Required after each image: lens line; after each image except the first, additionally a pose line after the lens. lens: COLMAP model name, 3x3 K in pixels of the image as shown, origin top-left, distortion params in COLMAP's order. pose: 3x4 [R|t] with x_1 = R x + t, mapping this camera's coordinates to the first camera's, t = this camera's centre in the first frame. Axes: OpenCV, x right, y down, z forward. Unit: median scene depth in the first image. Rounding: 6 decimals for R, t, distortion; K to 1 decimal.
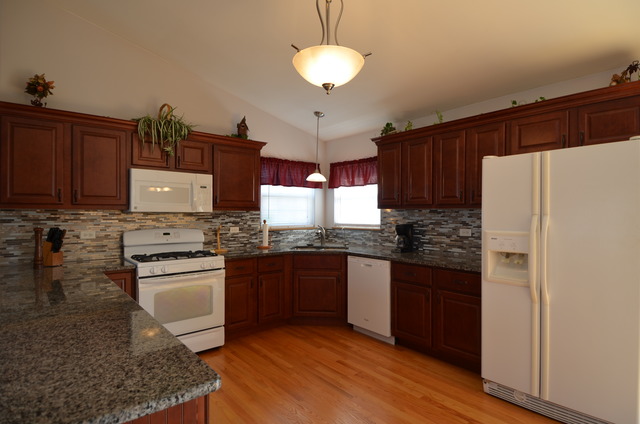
lens RADIAL K [[336.1, 0, 320.6], [0, 336.1, 215.8], [0, 0, 1]] dist [0.003936, 0.000143]
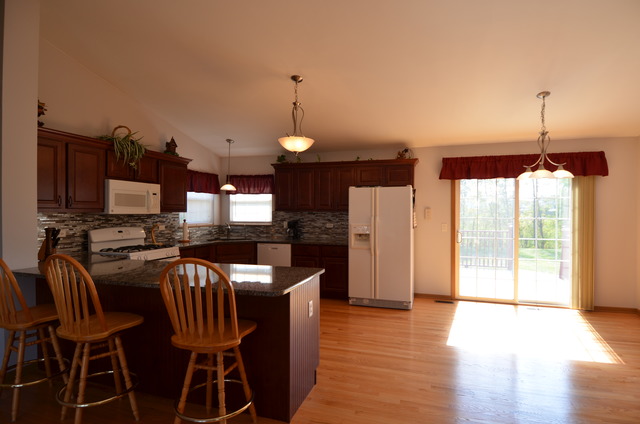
lens RADIAL K [[336.1, 0, 320.6], [0, 336.1, 215.8], [0, 0, 1]] dist [0.003936, 0.000143]
pose [[0.855363, -0.004934, 0.518006, -0.464496], [0.000836, 0.999966, 0.008144, -0.012977], [-0.518029, -0.006533, 0.855338, -0.412432]]
